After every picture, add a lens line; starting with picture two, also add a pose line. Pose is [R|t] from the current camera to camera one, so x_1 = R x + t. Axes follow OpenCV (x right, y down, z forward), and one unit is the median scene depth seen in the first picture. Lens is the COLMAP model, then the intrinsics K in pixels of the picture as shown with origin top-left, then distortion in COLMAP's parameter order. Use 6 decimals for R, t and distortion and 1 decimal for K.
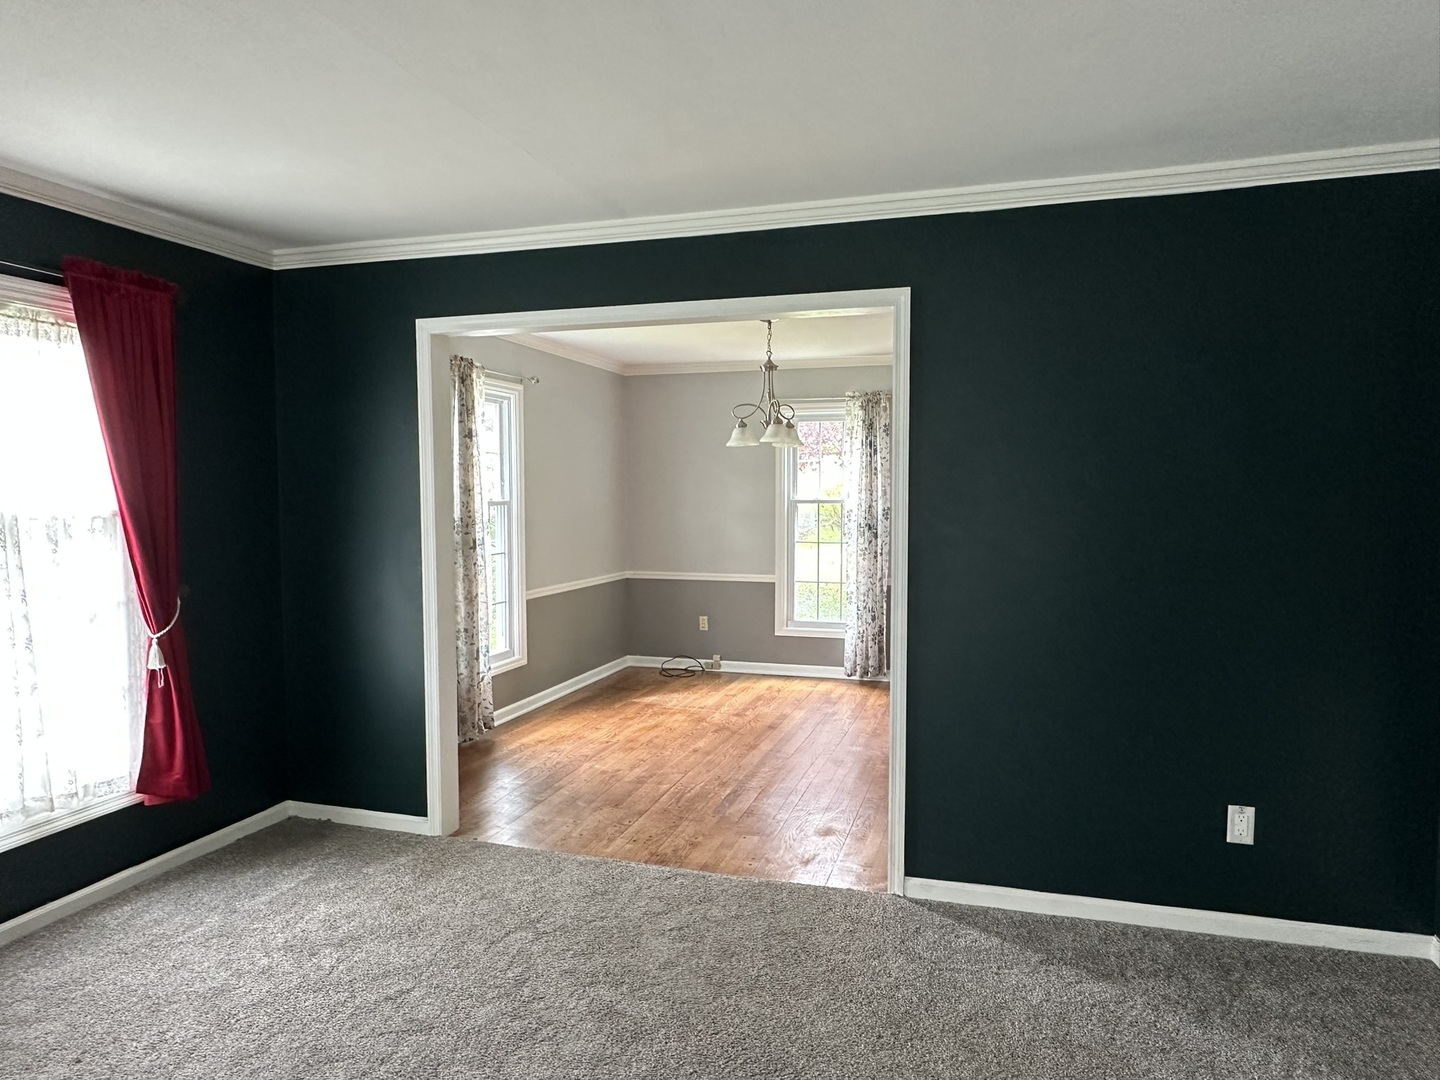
lens RADIAL K [[932.9, 0, 716.2], [0, 932.9, 551.2], [0, 0, 1]] dist [-0.004195, -0.001520]
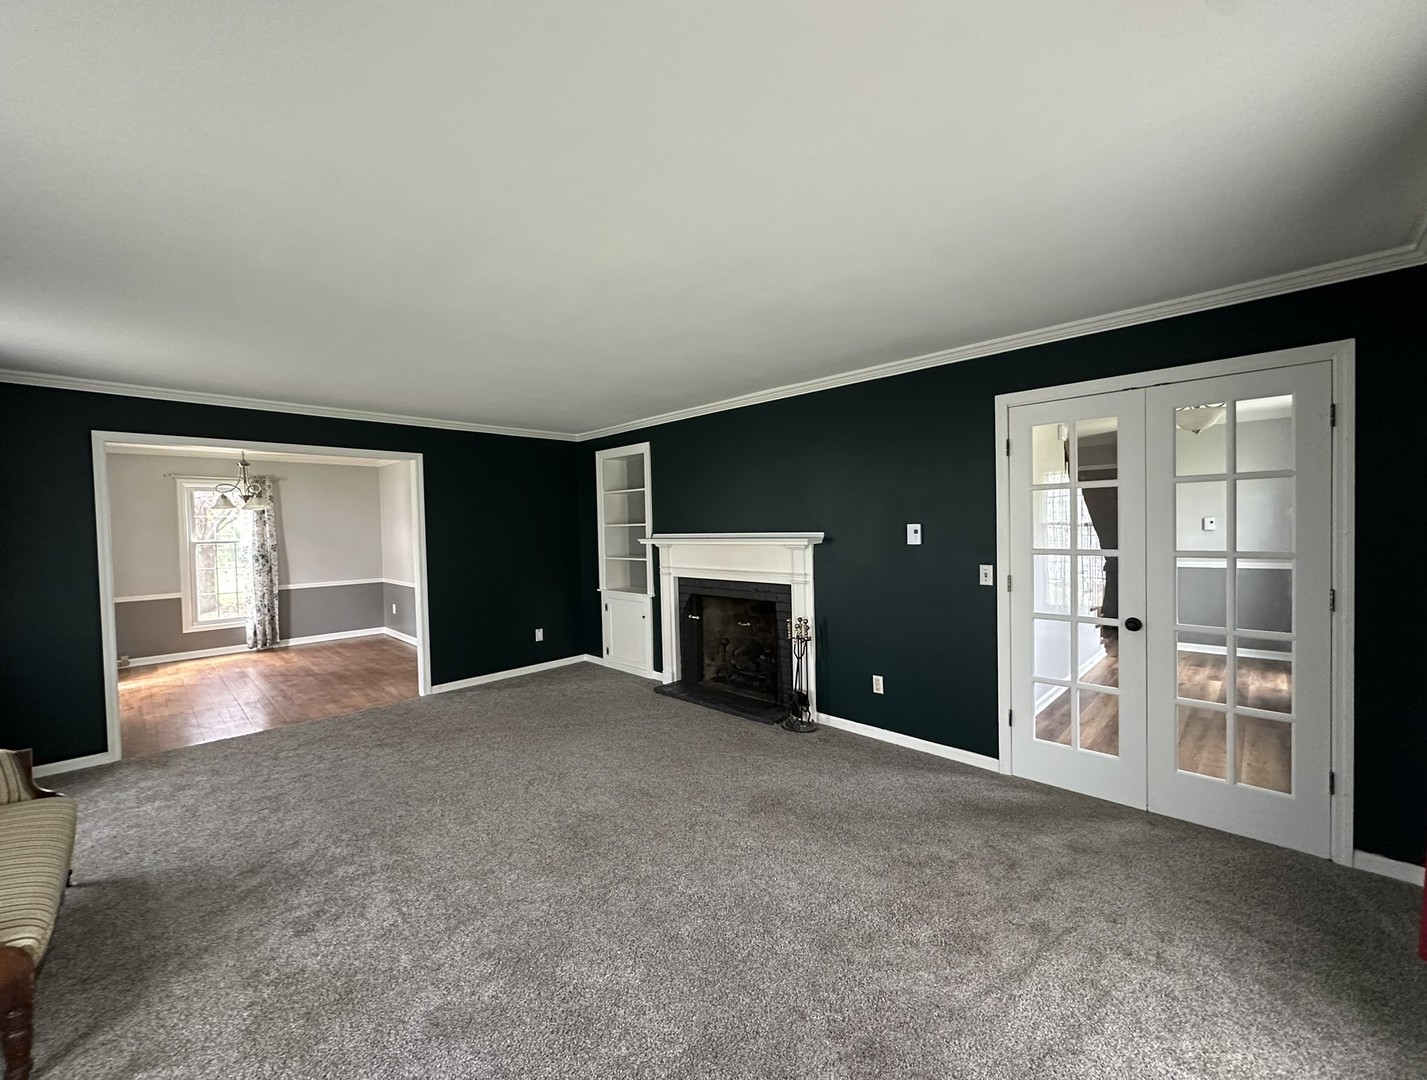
lens RADIAL K [[569.8, 0, 718.6], [0, 569.8, 538.1], [0, 0, 1]] dist [-0.001577, 0.000405]
pose [[0.450001, -0.028672, 0.892568, -0.378238], [0.075549, 0.997124, -0.006058, 0.009429], [-0.889826, 0.070159, 0.450873, -0.189737]]
